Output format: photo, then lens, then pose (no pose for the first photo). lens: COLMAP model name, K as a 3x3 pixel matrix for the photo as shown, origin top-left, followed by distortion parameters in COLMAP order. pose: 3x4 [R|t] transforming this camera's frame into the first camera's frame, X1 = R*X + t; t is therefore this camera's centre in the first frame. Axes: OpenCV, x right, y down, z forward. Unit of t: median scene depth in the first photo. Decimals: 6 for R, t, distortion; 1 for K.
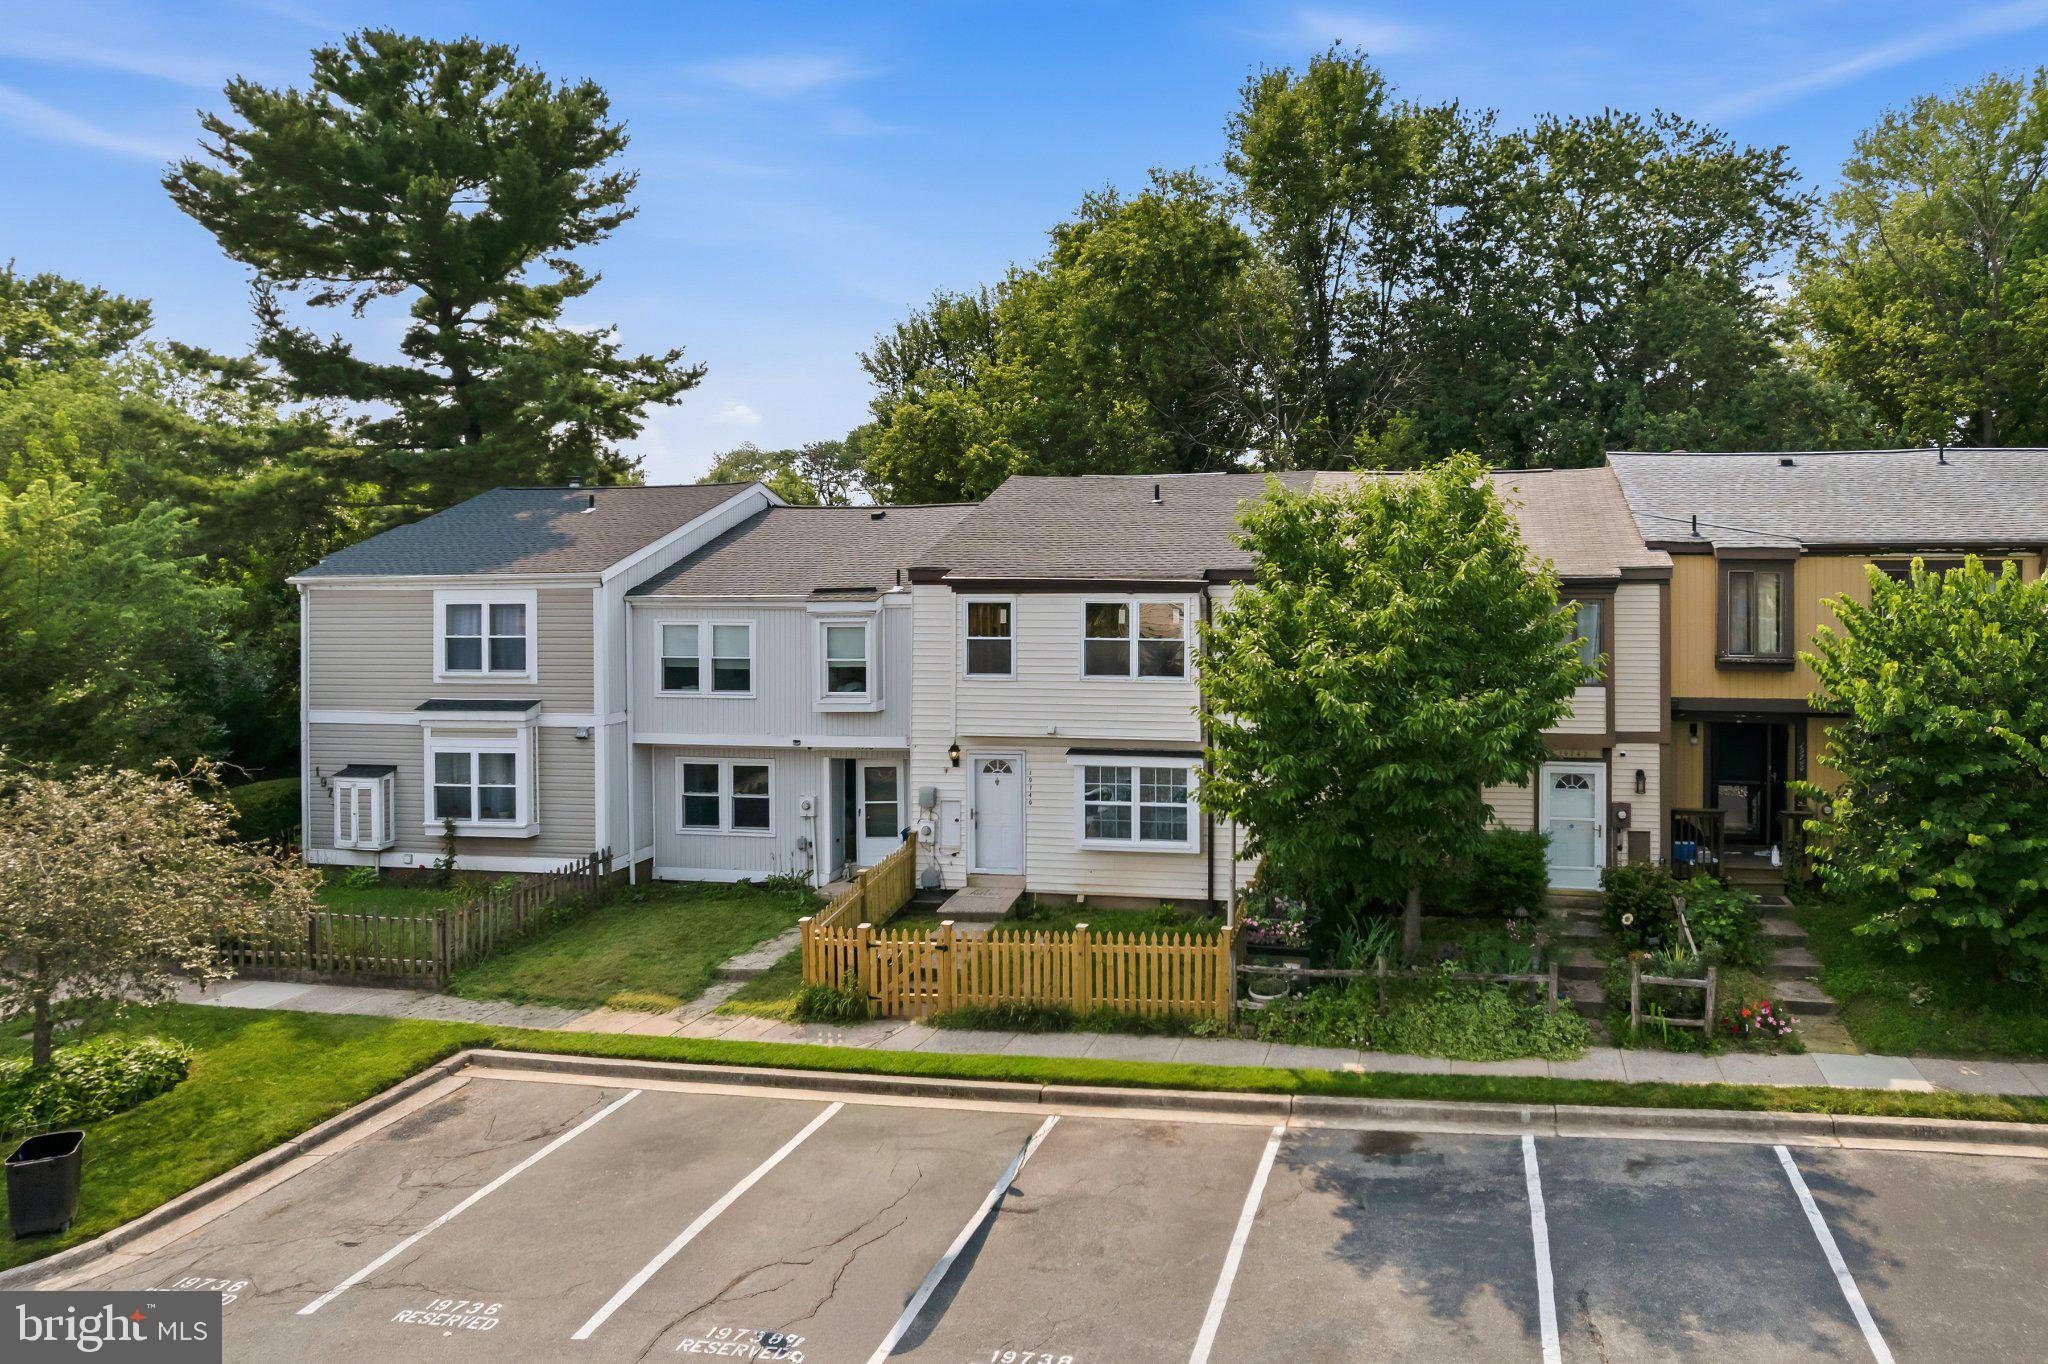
lens RADIAL K [[1363.1, 0, 1239.3], [0, 1363.1, 552.1], [0, 0, 1]] dist [-0.027086, 0.001334]
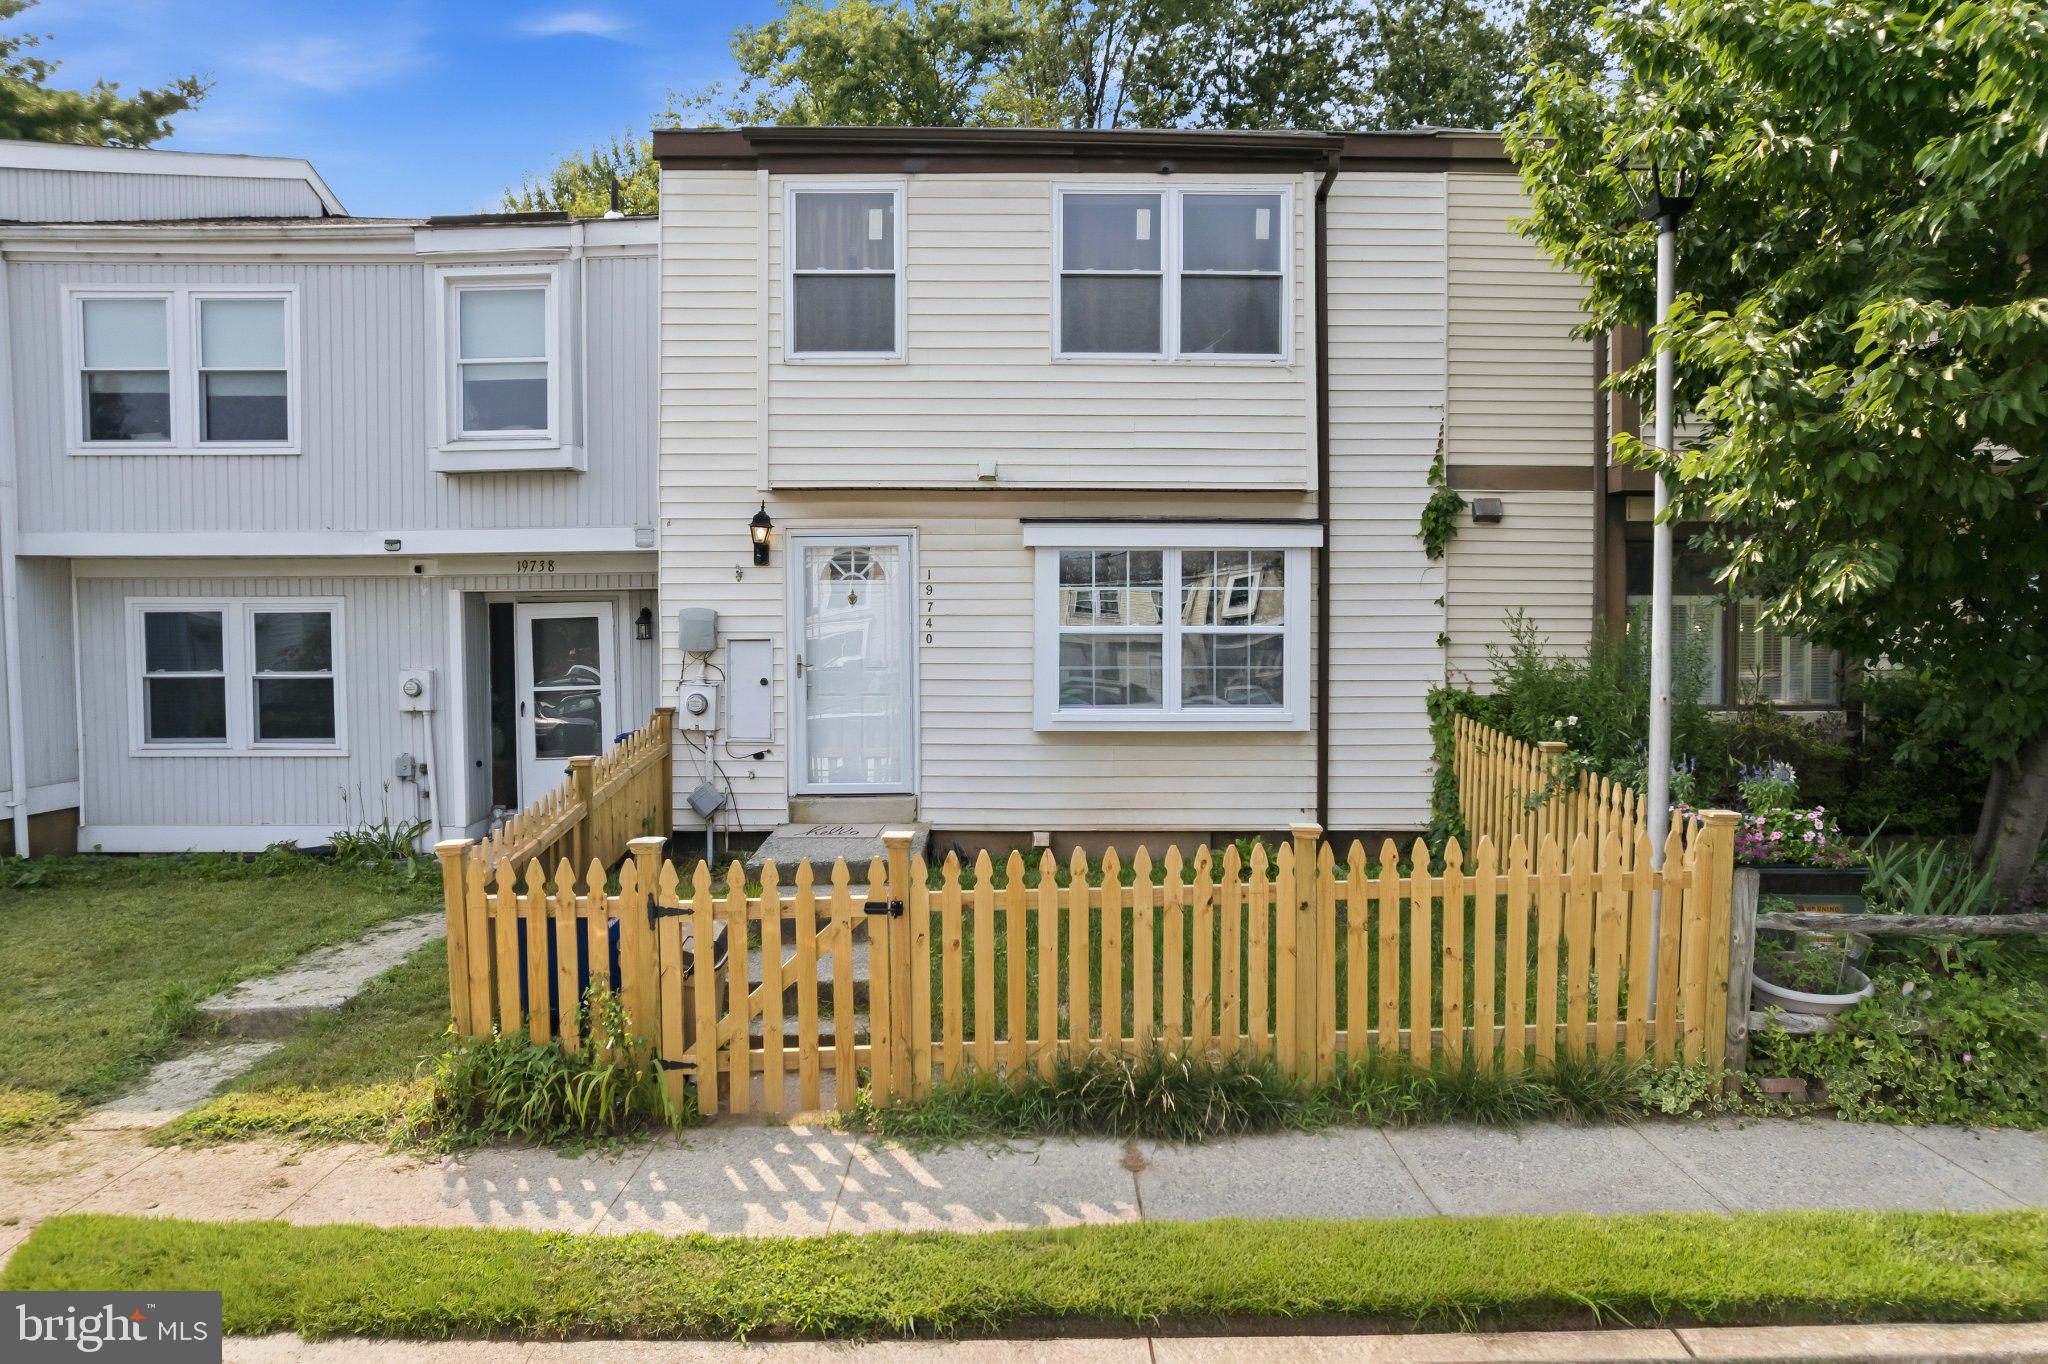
lens RADIAL K [[1317.4, 0, 1024.0], [0, 1317.4, 682.0], [0, 0, 1]] dist [-0.076398, 0.070429]
pose [[0.987061, -0.004194, 0.160289, -0.199414], [-0.001875, 0.999288, 0.037696, 0.187378], [-0.160333, -0.037509, 0.986350, 0.567281]]
